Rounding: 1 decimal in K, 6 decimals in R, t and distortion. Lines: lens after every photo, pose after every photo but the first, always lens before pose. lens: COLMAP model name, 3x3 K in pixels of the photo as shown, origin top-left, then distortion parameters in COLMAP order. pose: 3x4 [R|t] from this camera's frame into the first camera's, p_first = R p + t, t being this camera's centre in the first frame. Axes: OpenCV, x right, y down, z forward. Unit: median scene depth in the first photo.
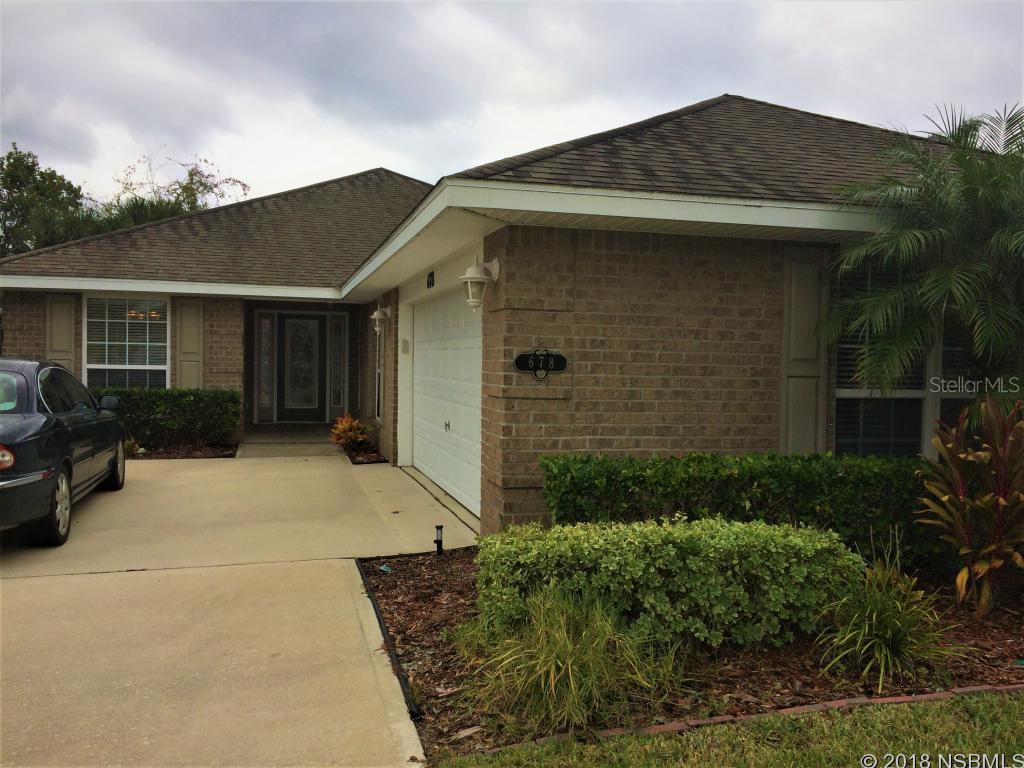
lens RADIAL K [[861.7, 0, 512.0], [0, 861.7, 384.0], [0, 0, 1]] dist [0.014618, 0.001390]
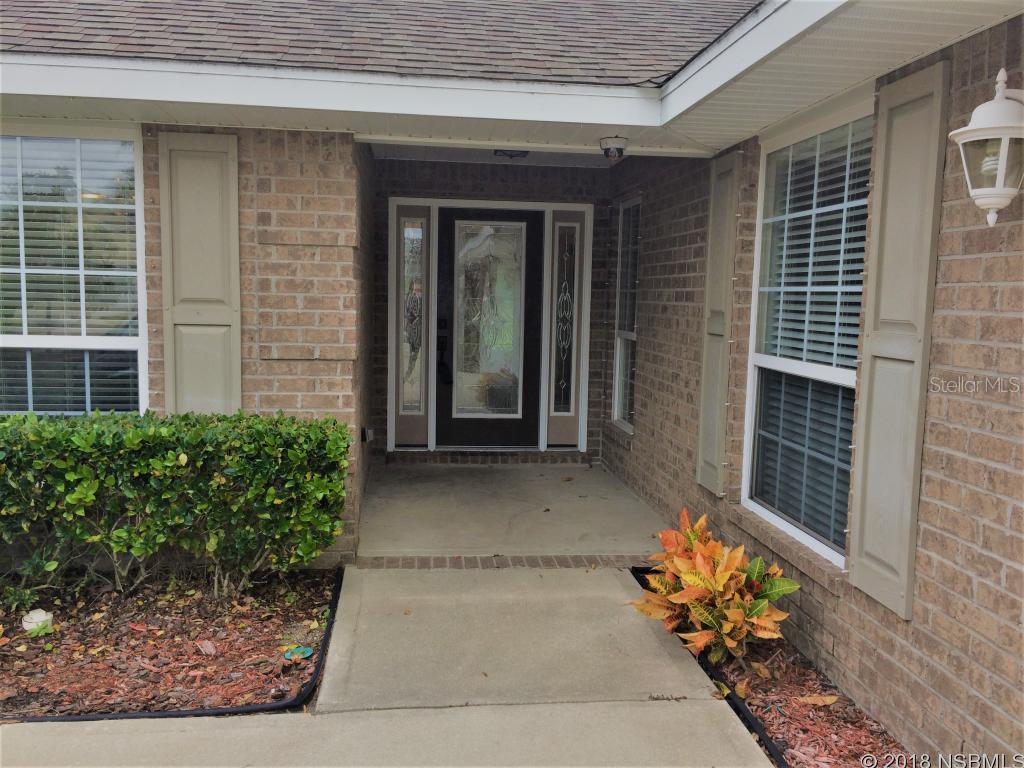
lens RADIAL K [[861.7, 0, 512.0], [0, 861.7, 384.0], [0, 0, 1]] dist [0.014618, 0.001390]
pose [[0.988949, 0.023197, -0.146432, -0.204408], [-0.011985, 0.996960, 0.076988, -0.030943], [0.147772, -0.074383, 0.986220, 0.683997]]
